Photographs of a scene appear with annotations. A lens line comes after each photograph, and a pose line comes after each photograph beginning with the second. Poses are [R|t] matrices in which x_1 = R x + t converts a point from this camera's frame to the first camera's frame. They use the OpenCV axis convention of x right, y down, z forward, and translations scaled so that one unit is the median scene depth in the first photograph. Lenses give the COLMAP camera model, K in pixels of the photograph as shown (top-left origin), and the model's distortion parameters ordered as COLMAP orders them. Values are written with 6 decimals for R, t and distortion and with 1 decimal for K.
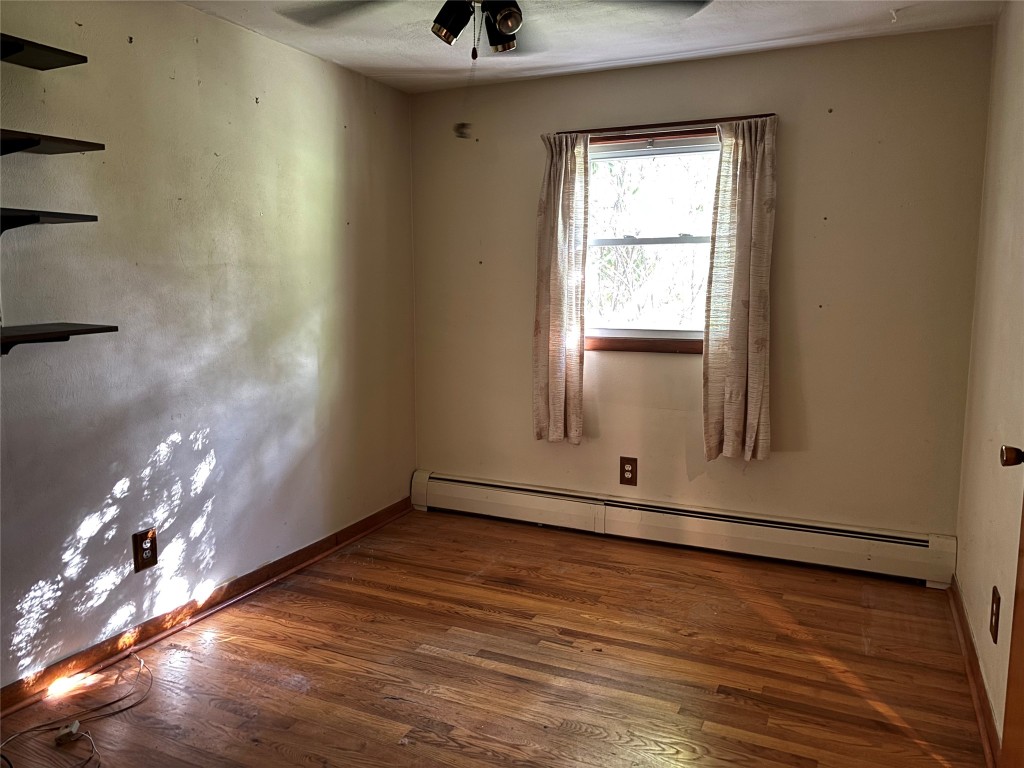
lens RADIAL K [[802.9, 0, 508.8], [0, 802.9, 385.8], [0, 0, 1]] dist [0.059770, -0.002394]
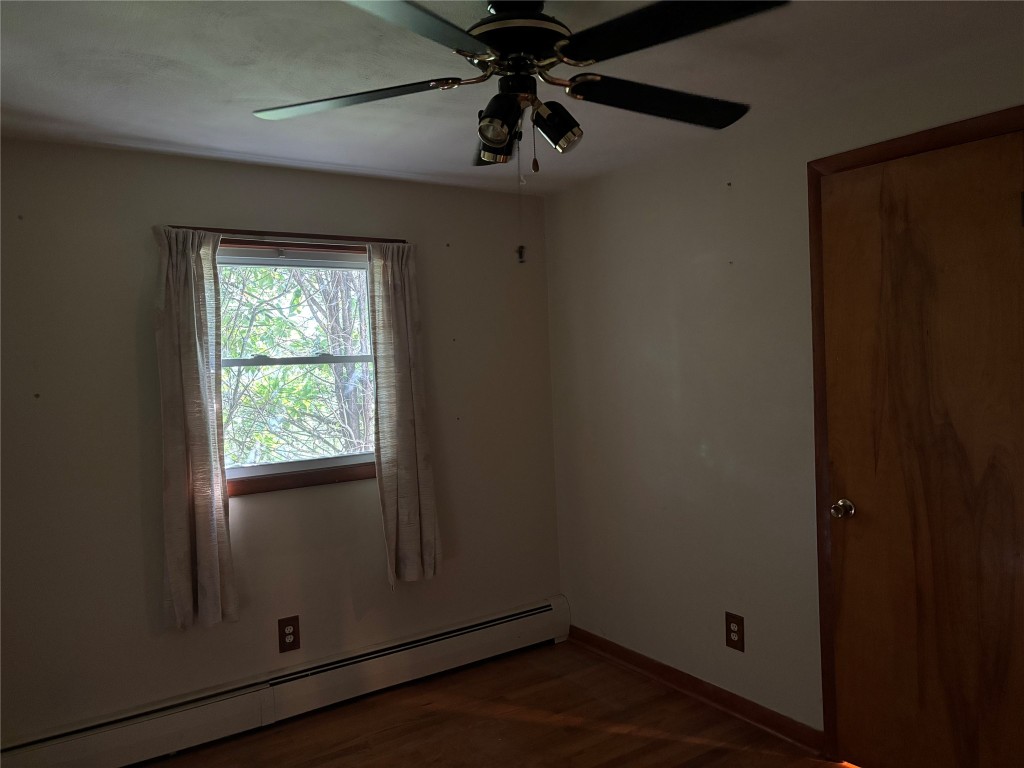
lens RADIAL K [[802.9, 0, 508.8], [0, 802.9, 385.8], [0, 0, 1]] dist [0.059770, -0.002394]
pose [[0.498486, -0.051229, 0.865383, -0.495150], [0.153602, 0.987677, -0.030010, -0.095897], [-0.853181, 0.147885, 0.500212, 0.384093]]
